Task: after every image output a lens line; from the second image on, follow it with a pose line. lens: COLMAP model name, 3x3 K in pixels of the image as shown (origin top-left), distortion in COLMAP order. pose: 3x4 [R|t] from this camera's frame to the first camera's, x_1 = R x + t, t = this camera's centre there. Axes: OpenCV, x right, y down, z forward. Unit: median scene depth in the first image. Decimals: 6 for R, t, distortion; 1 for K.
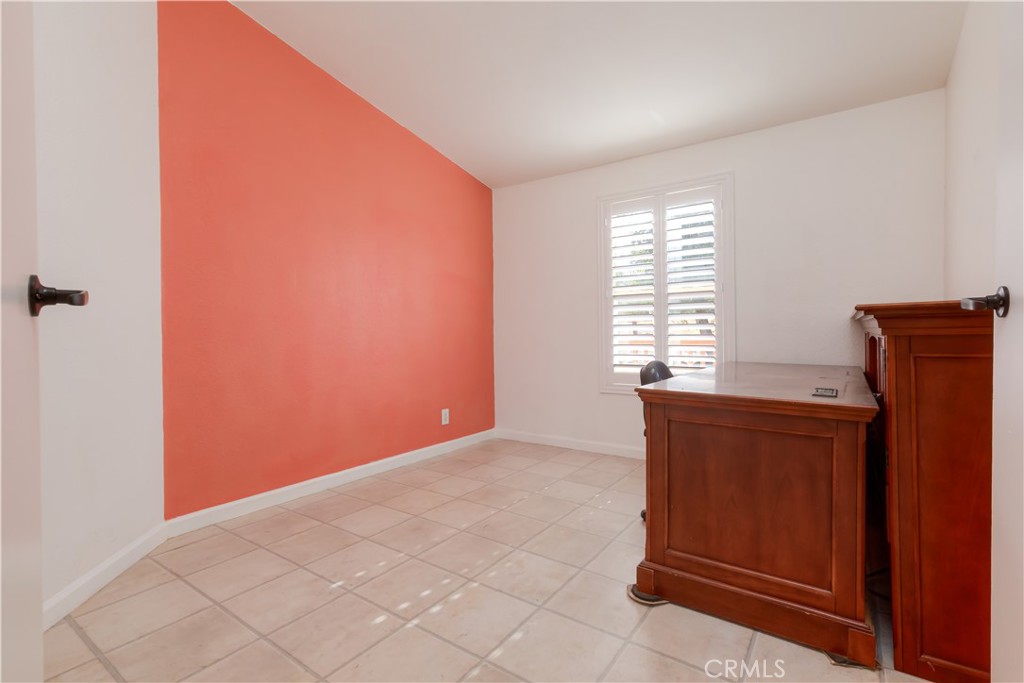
lens RADIAL K [[469.9, 0, 512.0], [0, 469.9, 335.3], [0, 0, 1]] dist [0.001092, -0.000288]
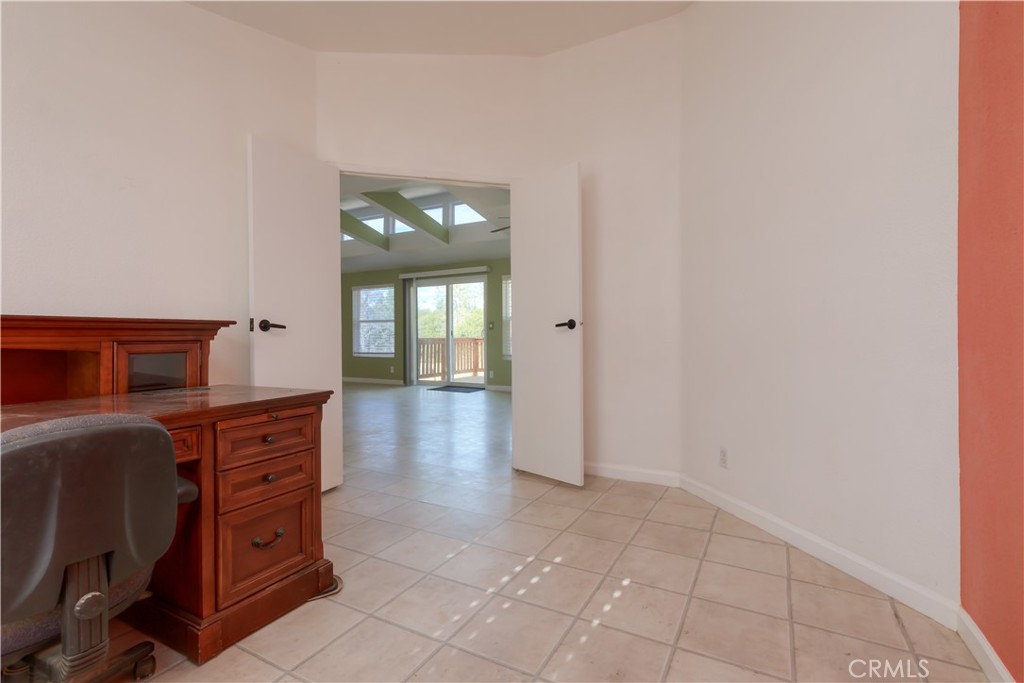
lens RADIAL K [[469.9, 0, 511.0], [0, 469.9, 330.5], [0, 0, 1]] dist [0.001092, -0.000288]
pose [[-0.994127, 0.013602, -0.107357, -0.021147], [0.013477, 0.999907, 0.001887, -0.019417], [0.107373, 0.000429, -0.994219, 1.940196]]
